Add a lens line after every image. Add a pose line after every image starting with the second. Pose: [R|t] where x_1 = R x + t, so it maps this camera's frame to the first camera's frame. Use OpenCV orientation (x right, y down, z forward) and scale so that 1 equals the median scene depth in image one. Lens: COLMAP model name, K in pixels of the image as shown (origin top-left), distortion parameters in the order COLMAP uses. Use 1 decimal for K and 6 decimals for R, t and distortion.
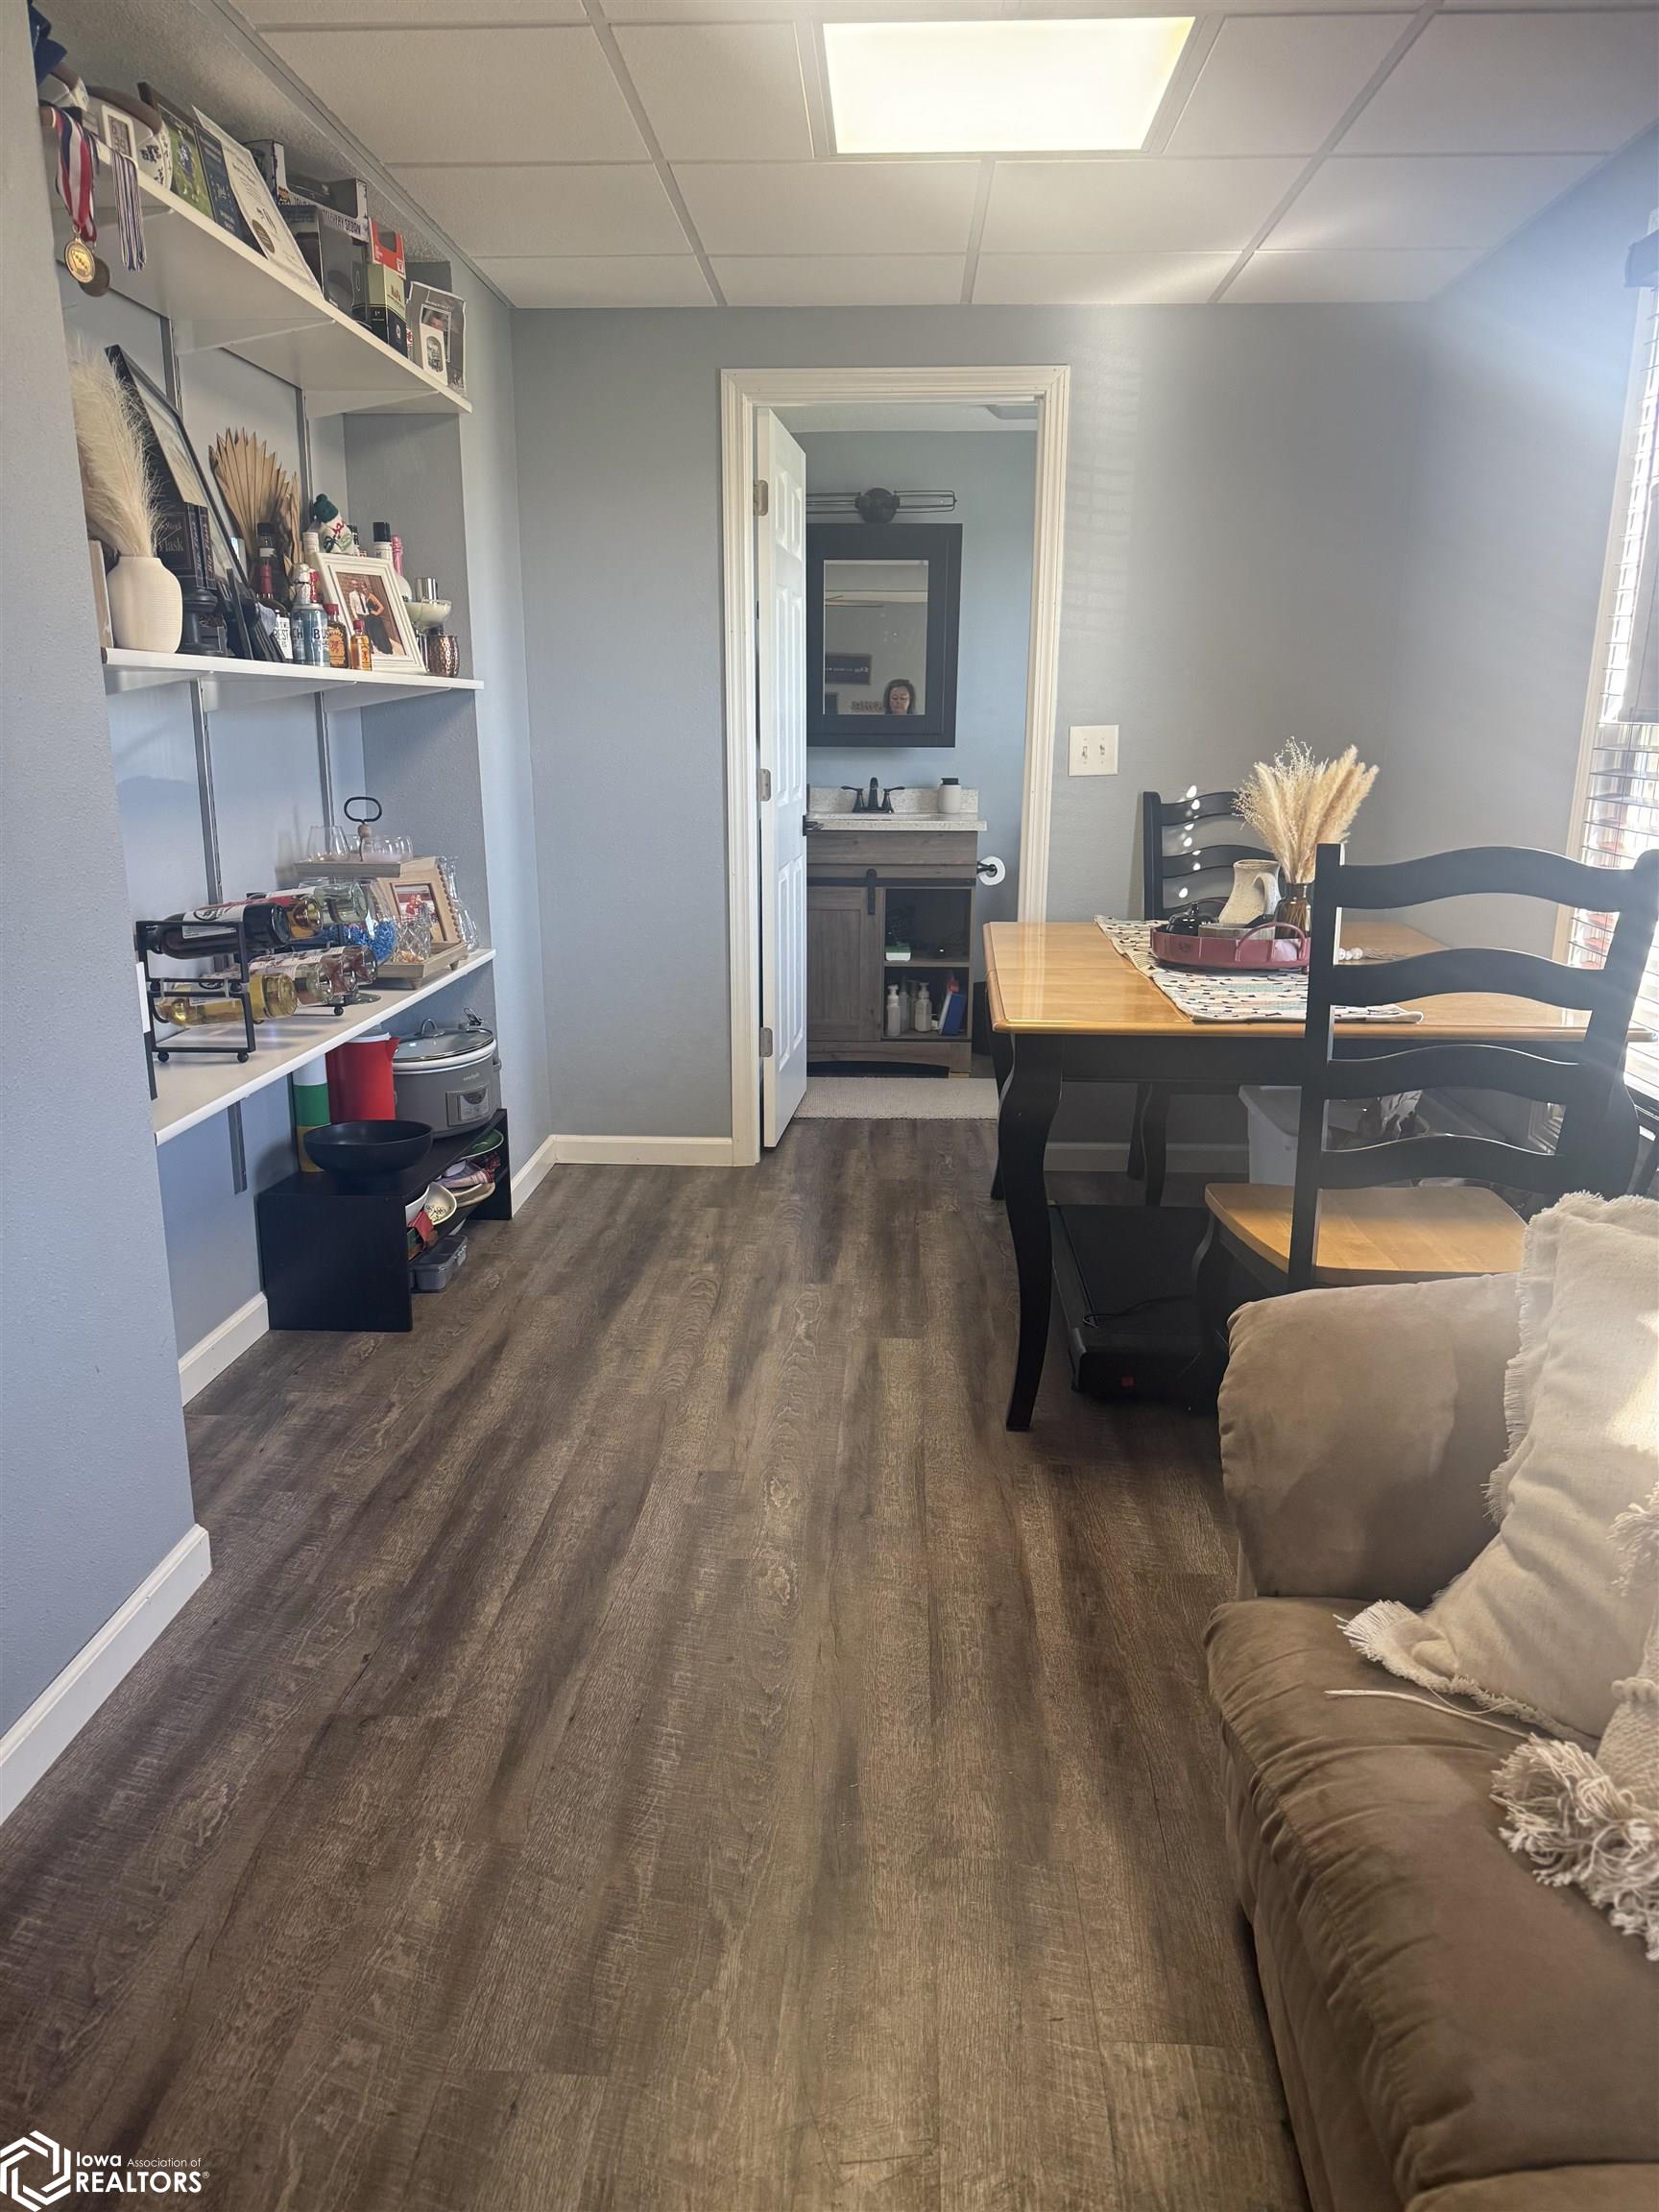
lens RADIAL K [[1573.2, 0, 829.5], [0, 1573.2, 1106.0], [0, 0, 1]] dist [0.171143, -0.319934]
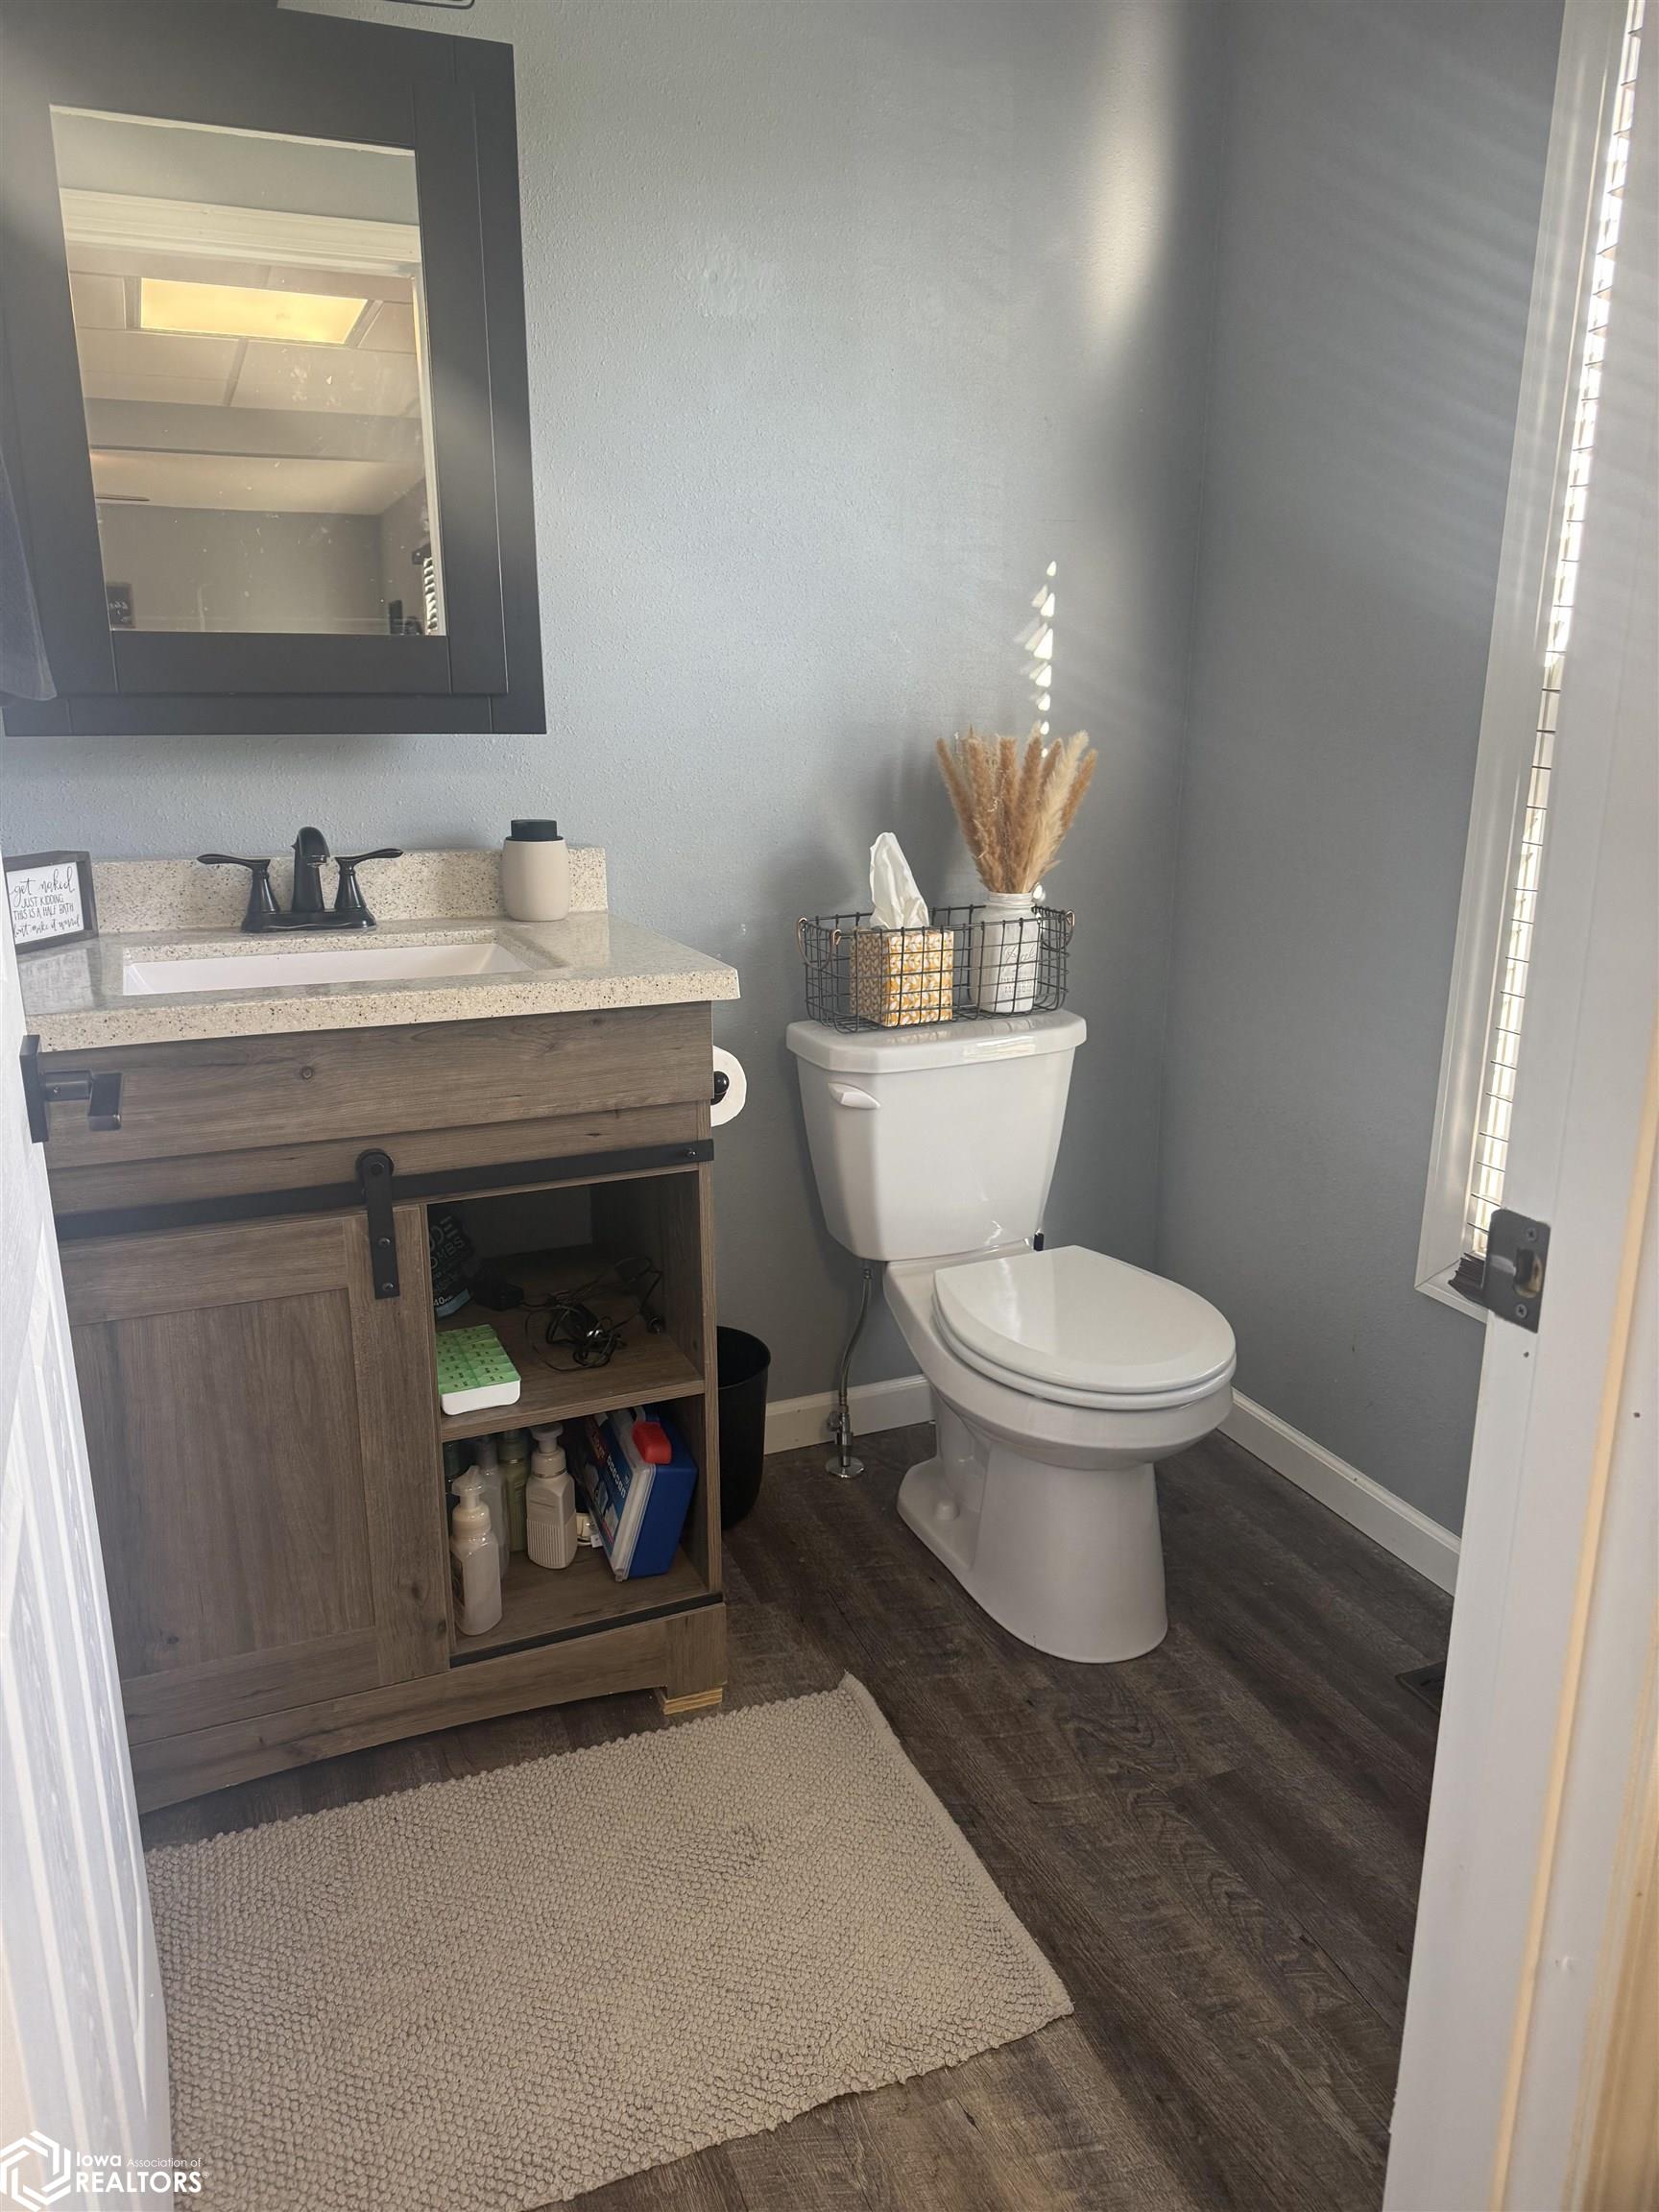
lens RADIAL K [[1573.2, 0, 829.5], [0, 1573.2, 1106.0], [0, 0, 1]] dist [0.171143, -0.319934]
pose [[0.904098, -0.123289, 0.409153, -0.016479], [0.112143, 0.992371, 0.051229, -0.158534], [-0.412348, -0.000432, 0.911026, 0.669564]]
